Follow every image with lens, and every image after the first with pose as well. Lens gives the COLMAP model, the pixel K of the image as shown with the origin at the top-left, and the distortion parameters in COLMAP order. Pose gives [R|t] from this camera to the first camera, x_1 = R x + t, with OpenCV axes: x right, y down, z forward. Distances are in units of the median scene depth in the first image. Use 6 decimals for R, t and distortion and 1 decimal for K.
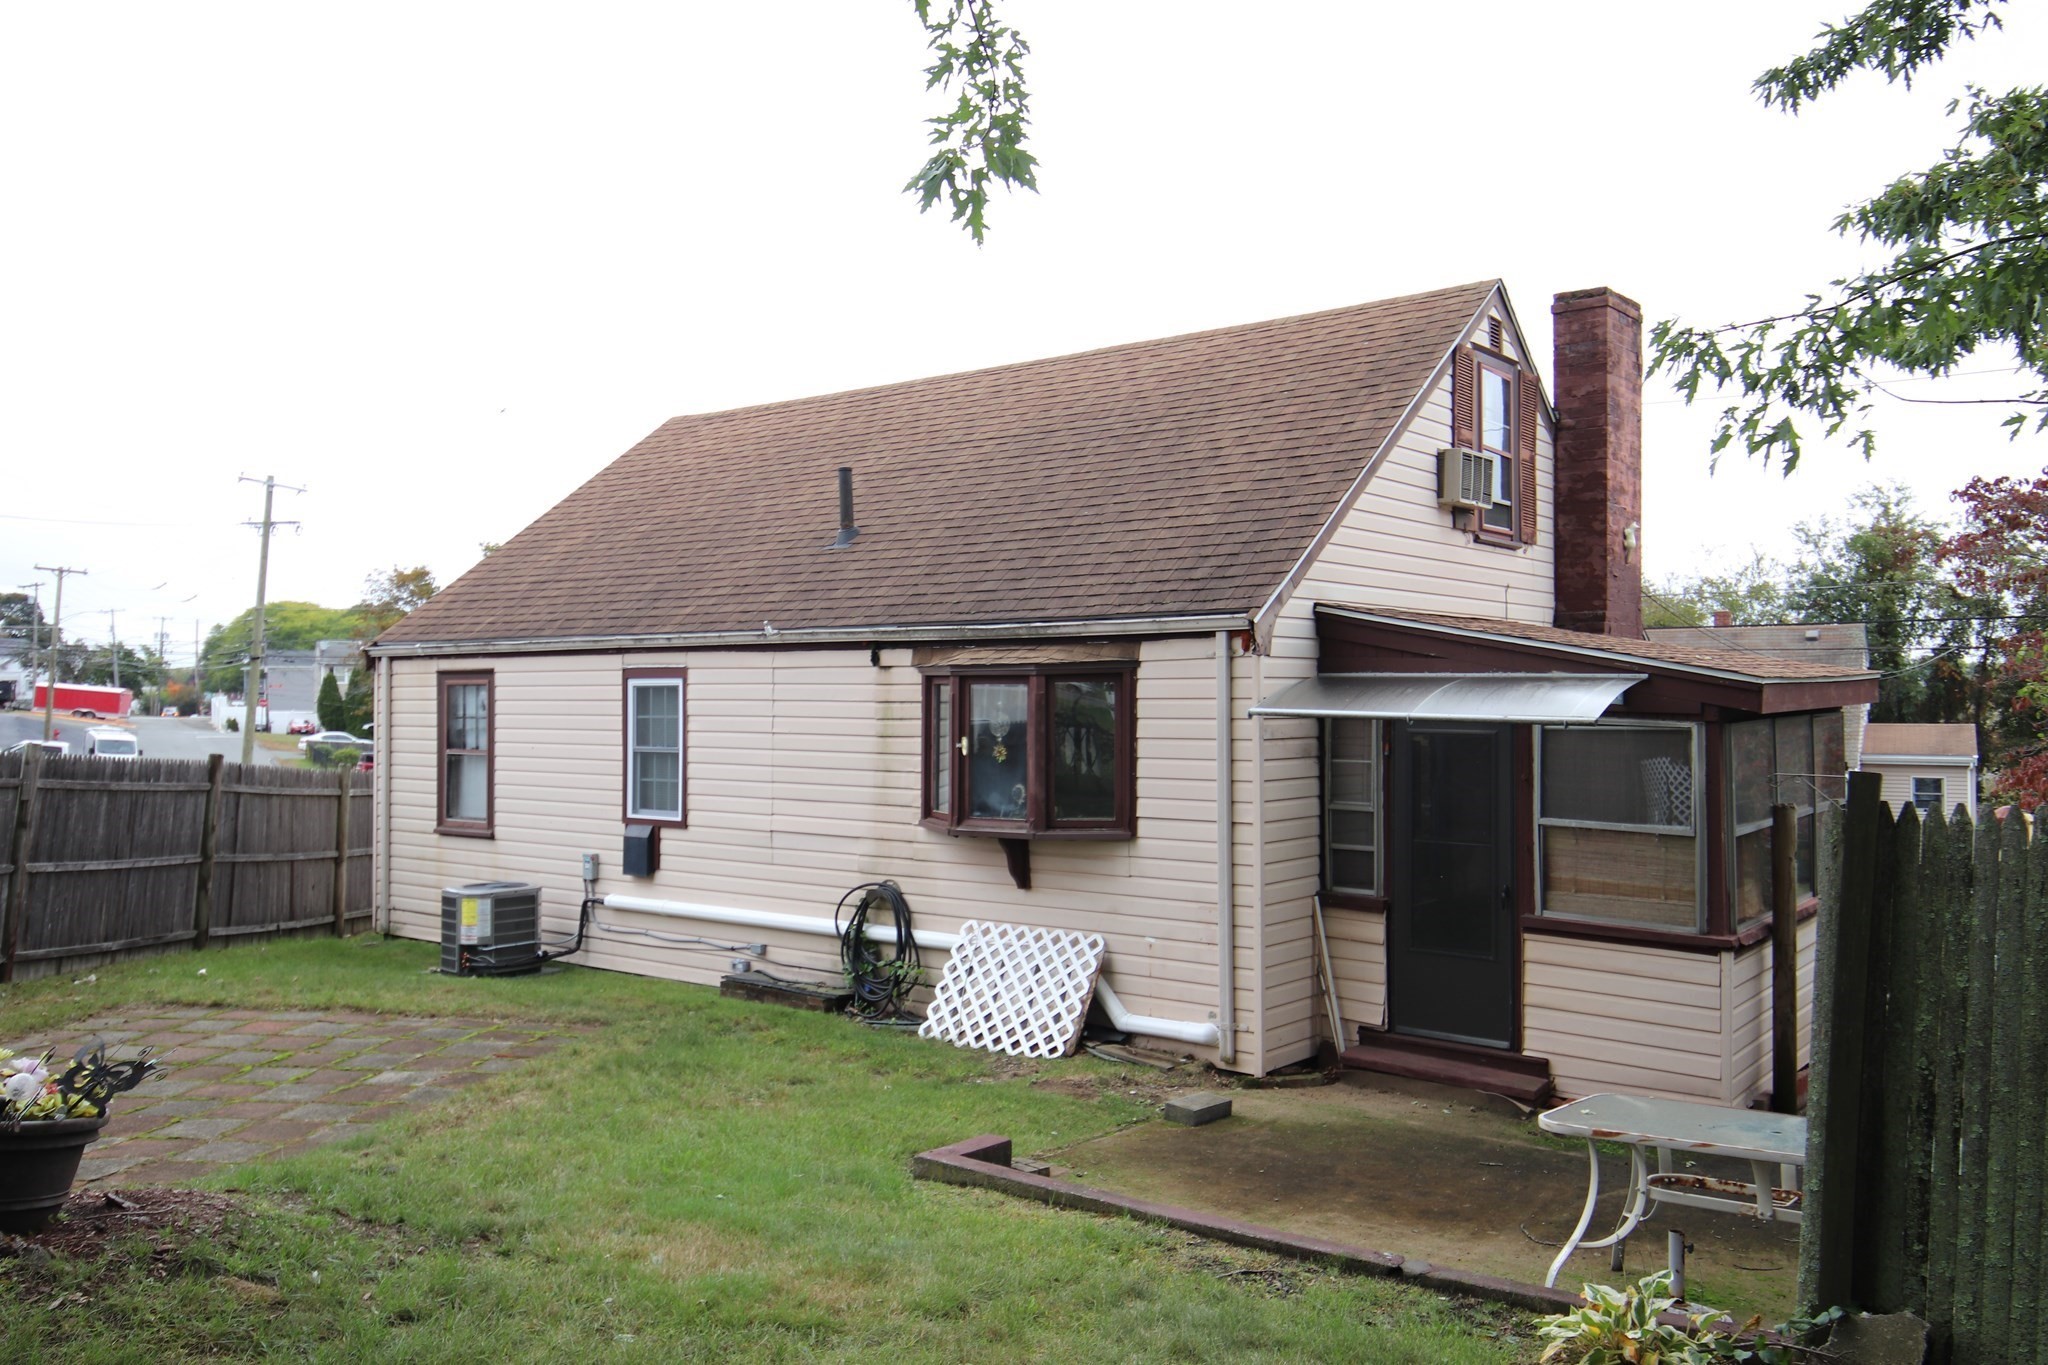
lens RADIAL K [[1655.2, 0, 1024.0], [0, 1655.2, 682.5], [0, 0, 1]] dist [0.081317, -0.001388]
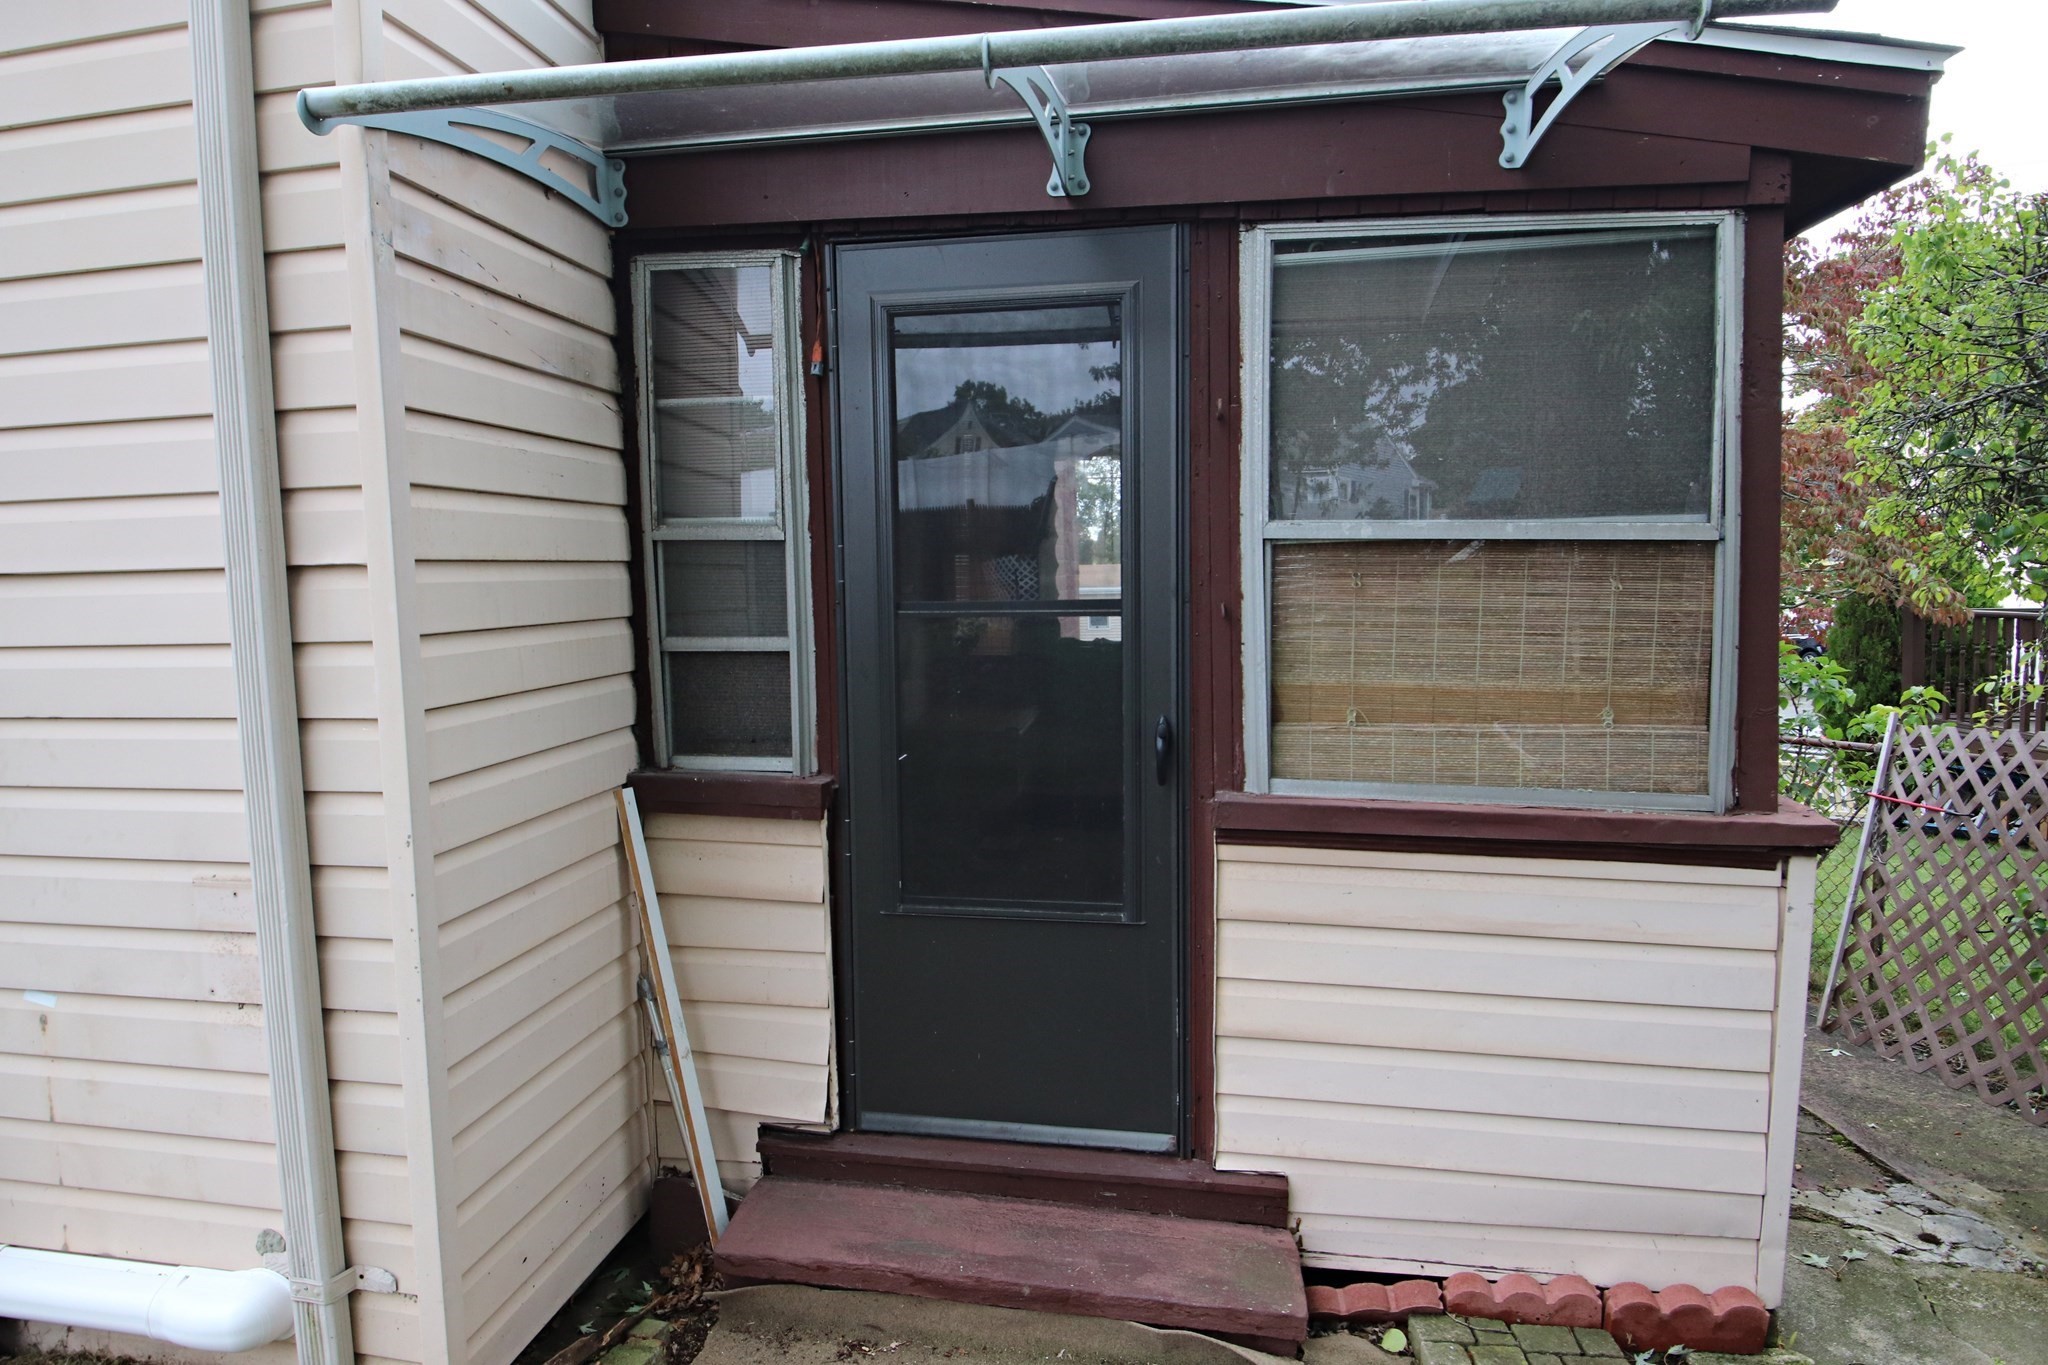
lens RADIAL K [[1180.6, 0, 1015.5], [0, 1180.6, 647.0], [0, 0, 1]] dist [0.023585, 0.000097]
pose [[0.885135, -0.051882, 0.462433, 0.127338], [0.016447, 0.996632, 0.080335, 0.075955], [-0.465043, -0.063501, 0.883007, 0.703847]]
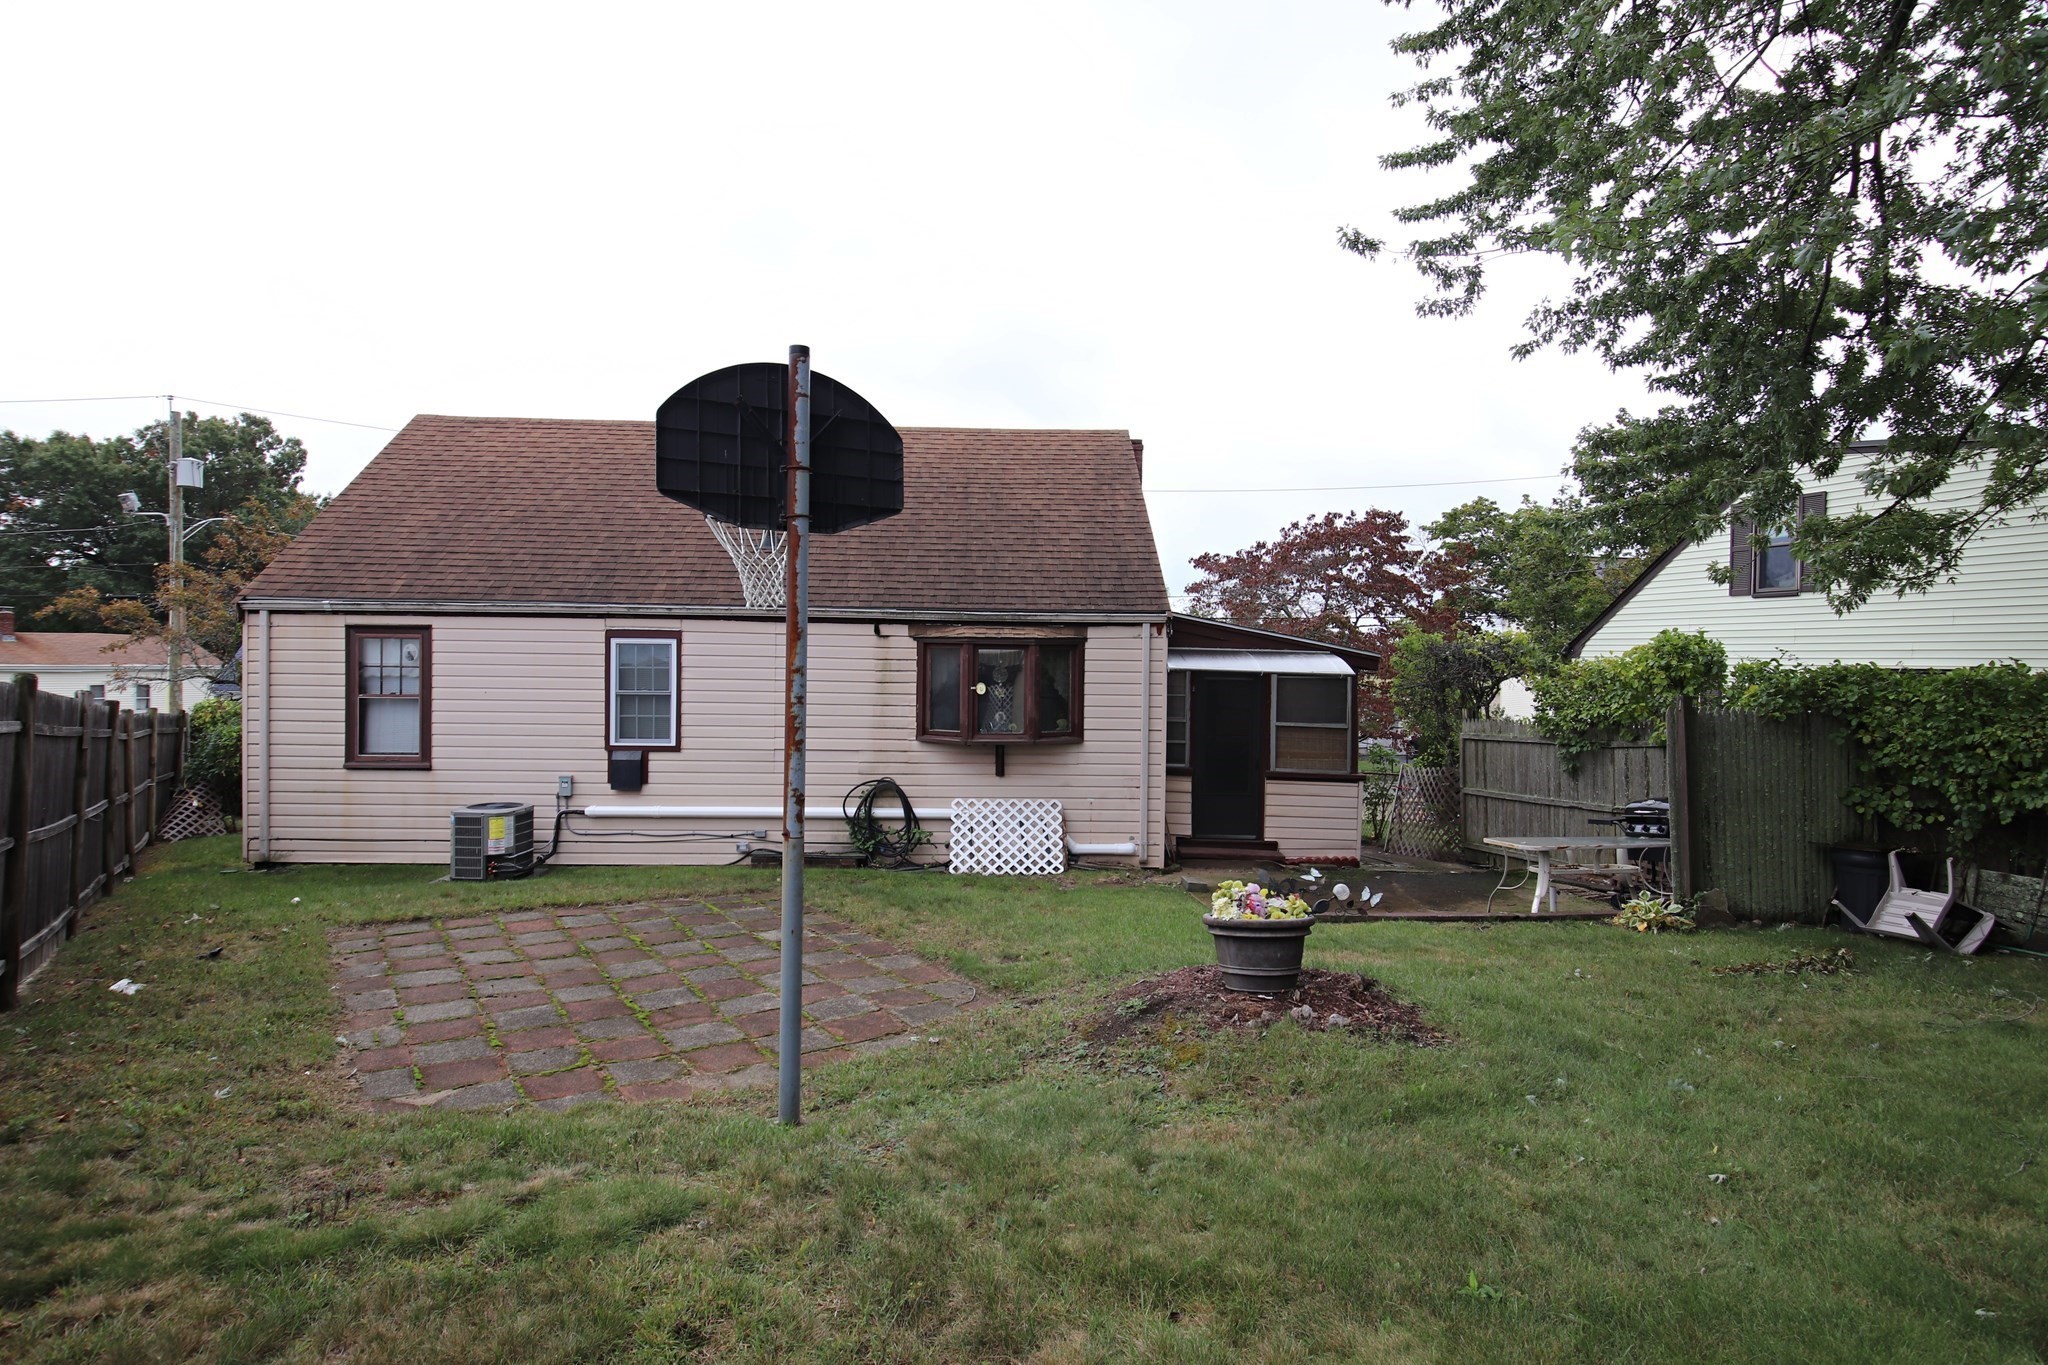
lens RADIAL K [[1119.1, 0, 1024.0], [0, 1119.1, 682.5], [0, 0, 1]] dist [0.047659, -0.000190]
pose [[0.752599, -0.002491, 0.658474, -0.706267], [-0.019741, 0.999458, 0.026344, 0.003592], [-0.658183, -0.032826, 0.752142, 0.165299]]
